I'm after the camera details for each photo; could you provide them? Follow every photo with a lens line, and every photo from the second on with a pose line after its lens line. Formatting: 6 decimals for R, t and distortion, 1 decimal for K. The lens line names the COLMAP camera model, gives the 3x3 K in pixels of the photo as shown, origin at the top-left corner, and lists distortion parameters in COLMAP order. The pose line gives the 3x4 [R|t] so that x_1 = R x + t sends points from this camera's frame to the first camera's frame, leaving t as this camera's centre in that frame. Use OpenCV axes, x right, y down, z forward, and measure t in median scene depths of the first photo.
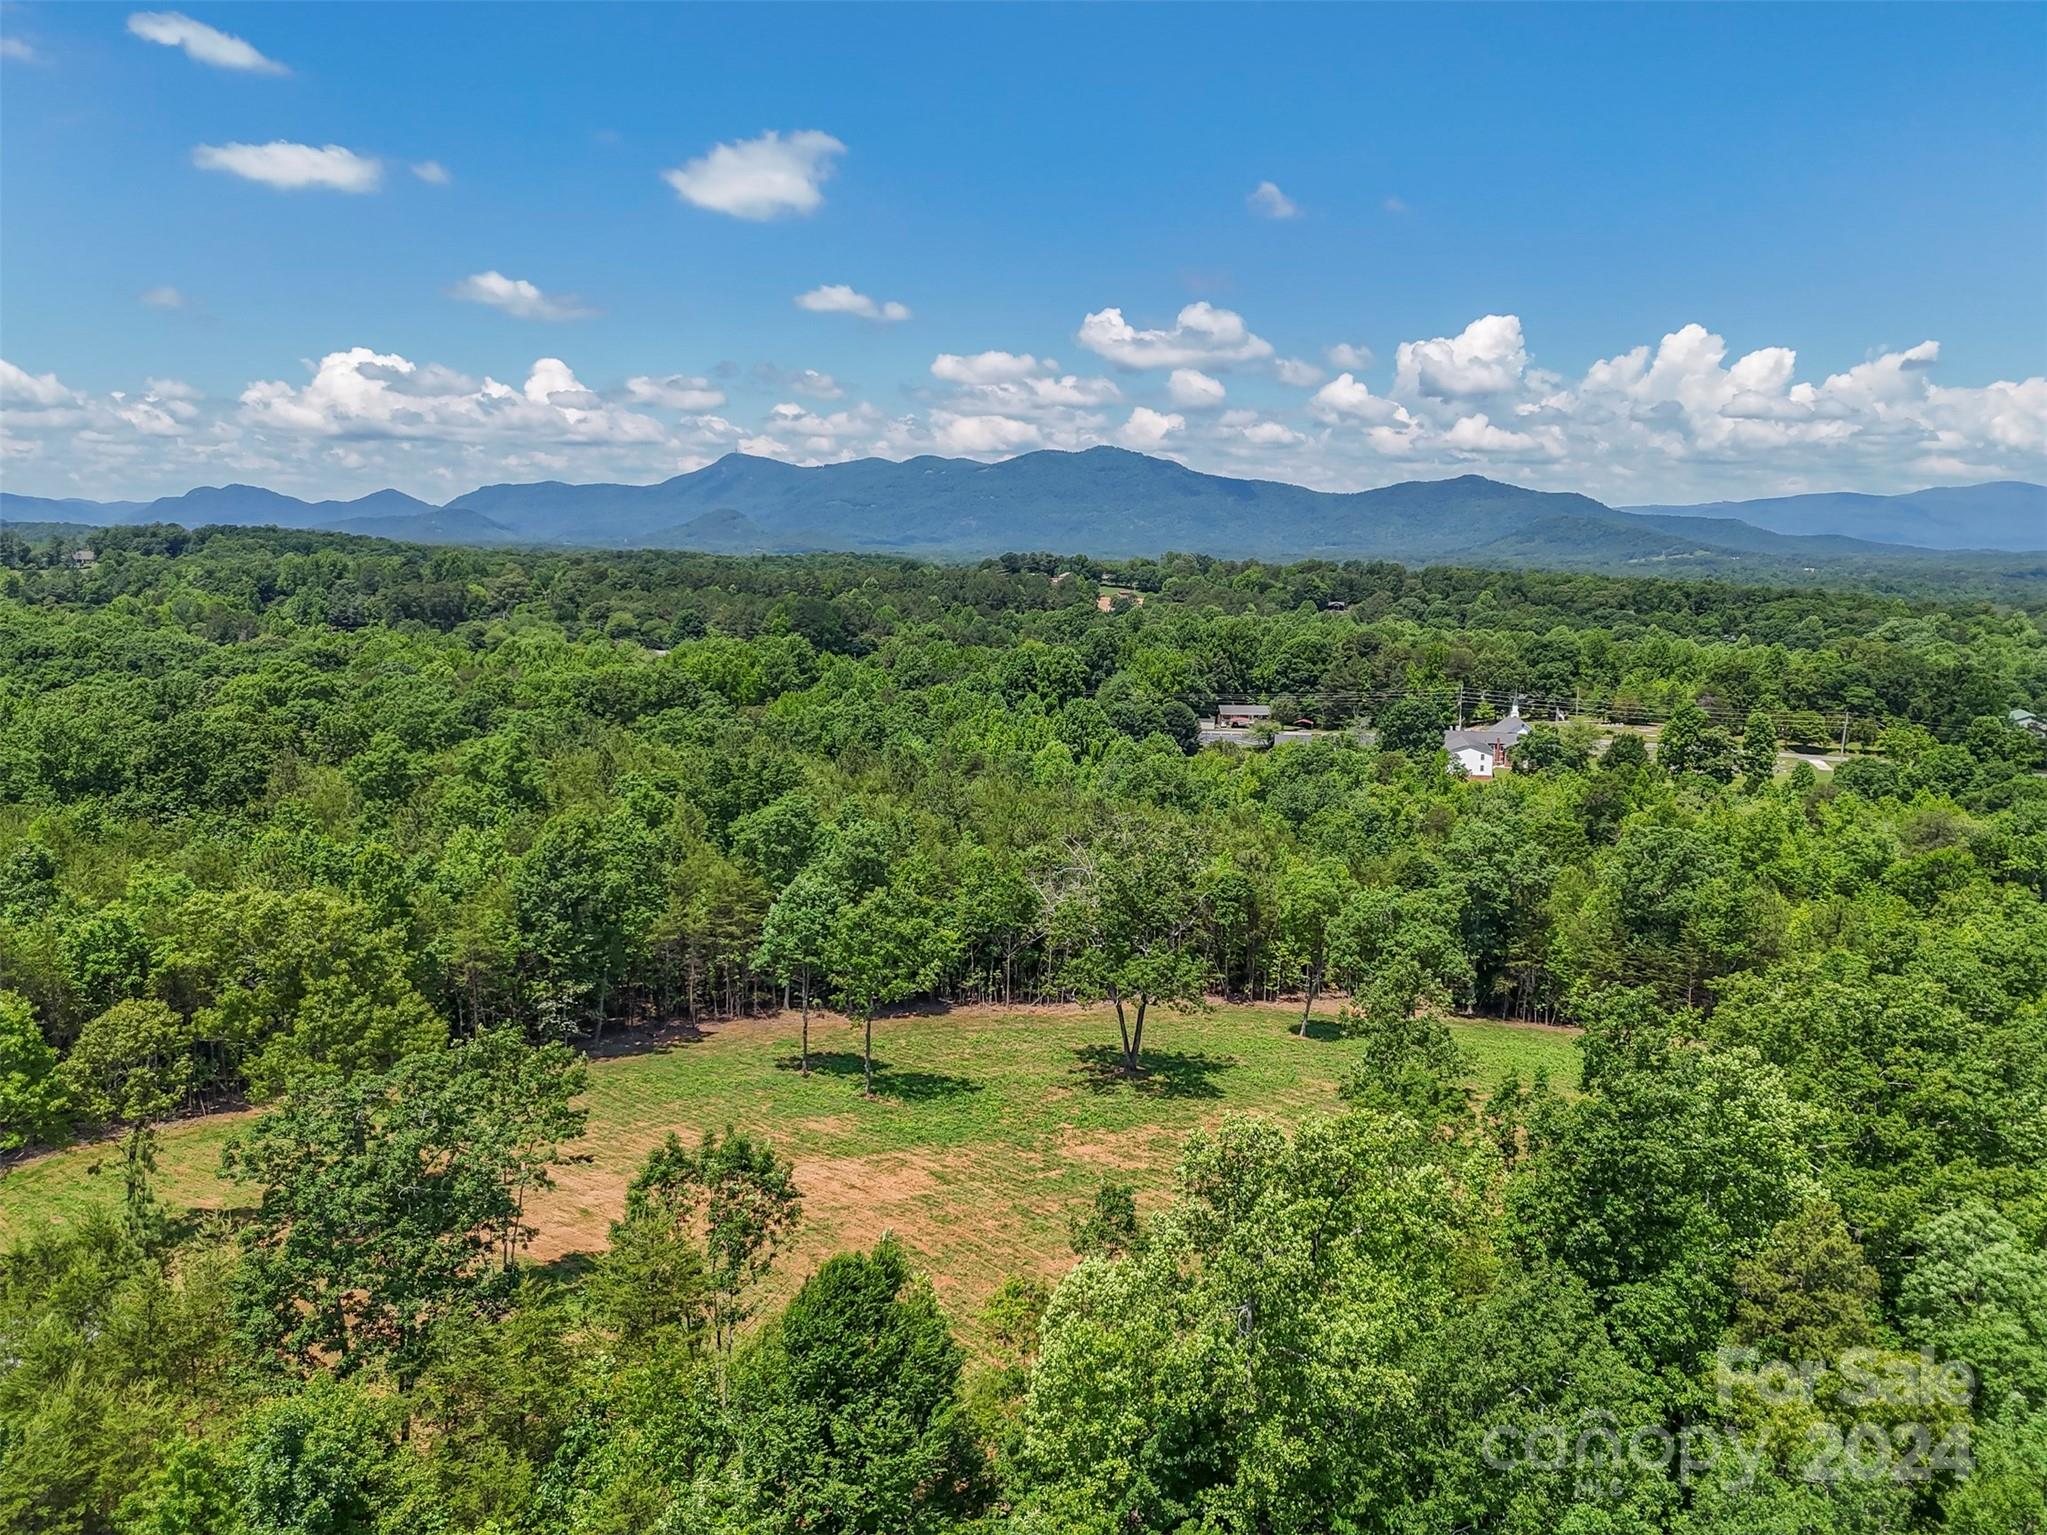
lens RADIAL K [[1504.2, 0, 1020.6], [0, 1504.2, 762.3], [0, 0, 1]] dist [0.084427, -0.091258]
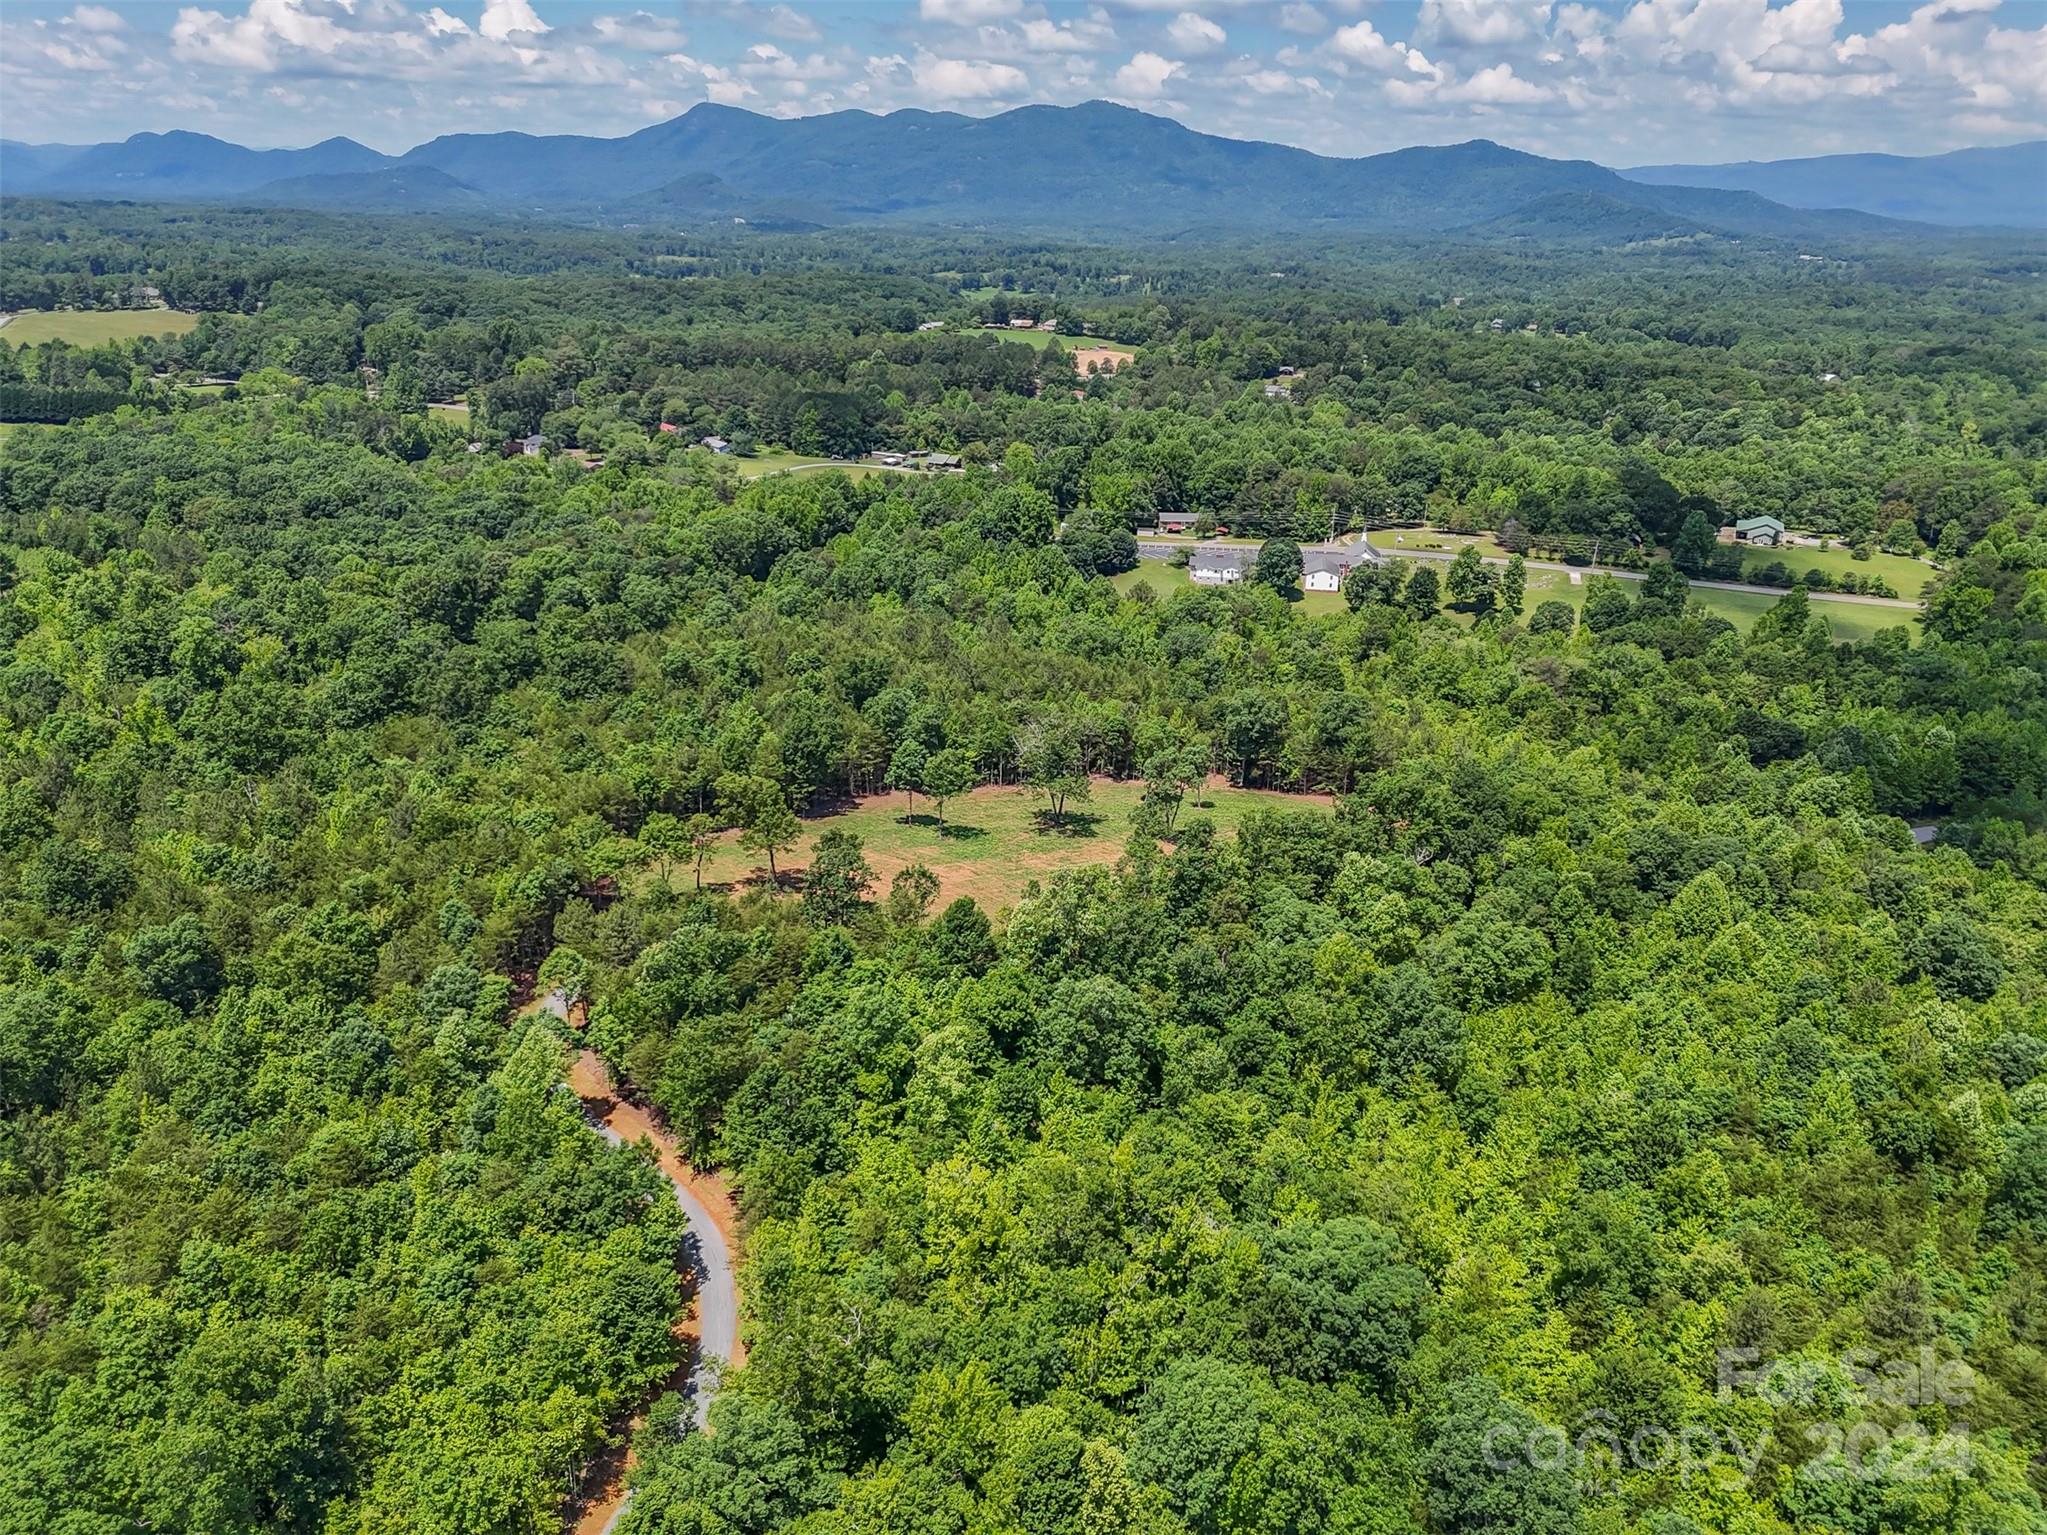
lens RADIAL K [[1504.2, 0, 1020.6], [0, 1504.2, 762.3], [0, 0, 1]] dist [0.084427, -0.091258]
pose [[0.999938, 0.005847, 0.009452, -0.000264], [-0.007700, 0.977710, 0.209820, -0.134231], [-0.008015, -0.209880, 0.977694, -0.438584]]
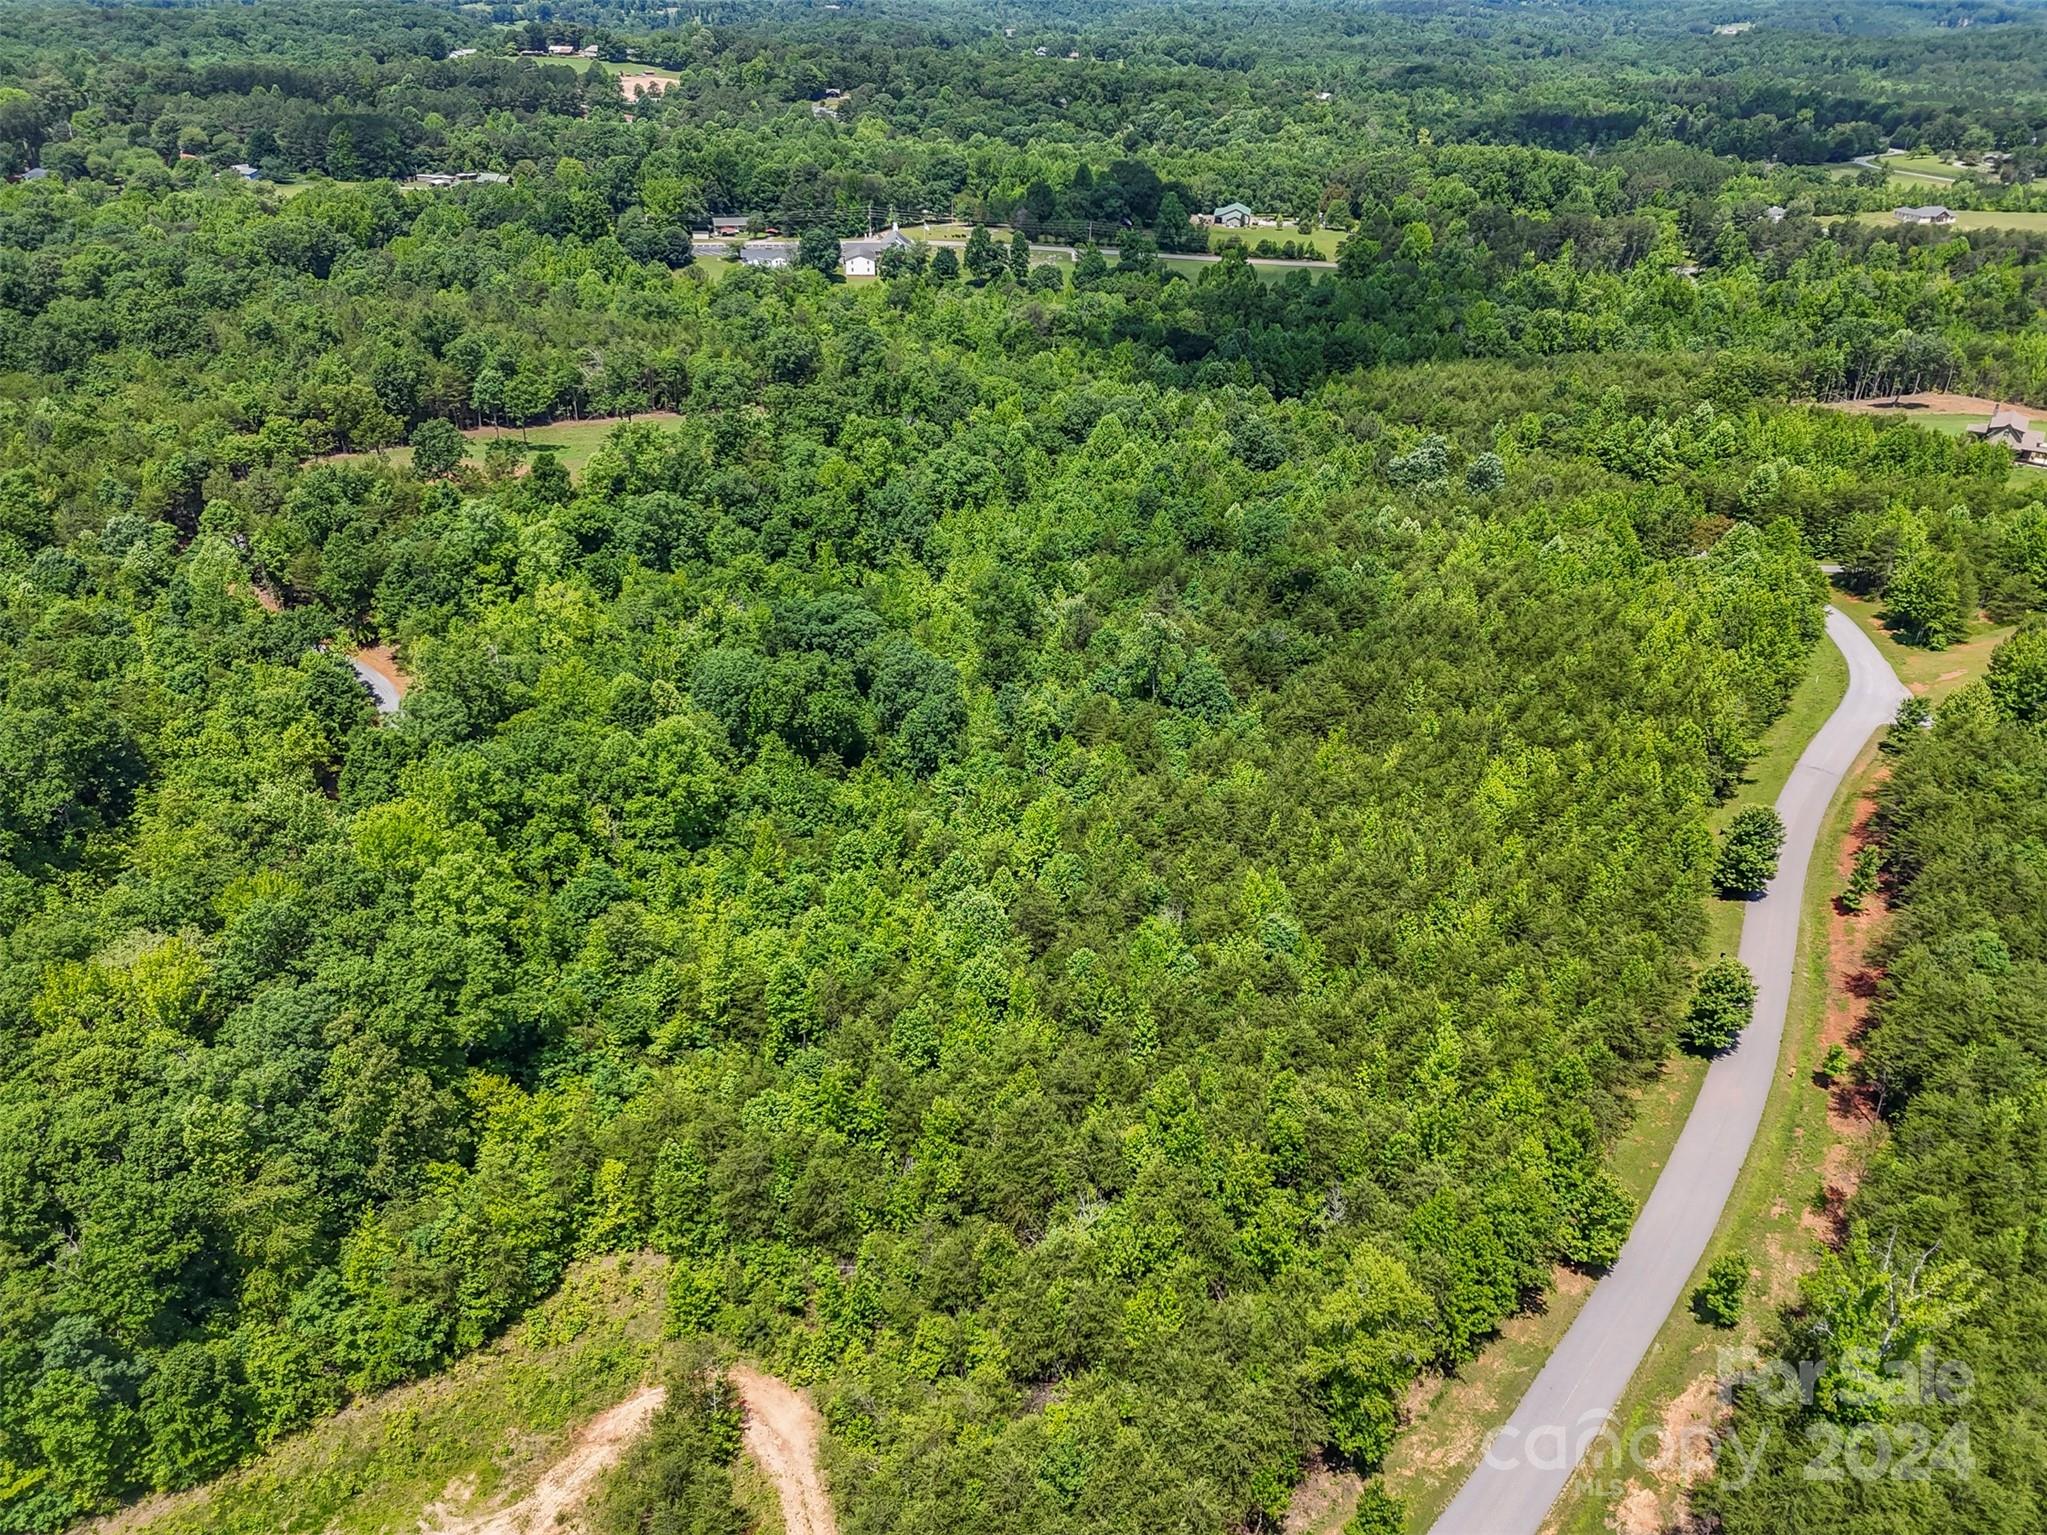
lens RADIAL K [[1506.2, 0, 1019.5], [0, 1506.2, 757.8], [0, 0, 1]] dist [0.069668, -0.060478]
pose [[0.963856, -0.119478, 0.238130, 0.013585], [0.030022, 0.936821, 0.348518, -0.070178], [-0.264726, -0.328772, 0.906548, -0.697483]]
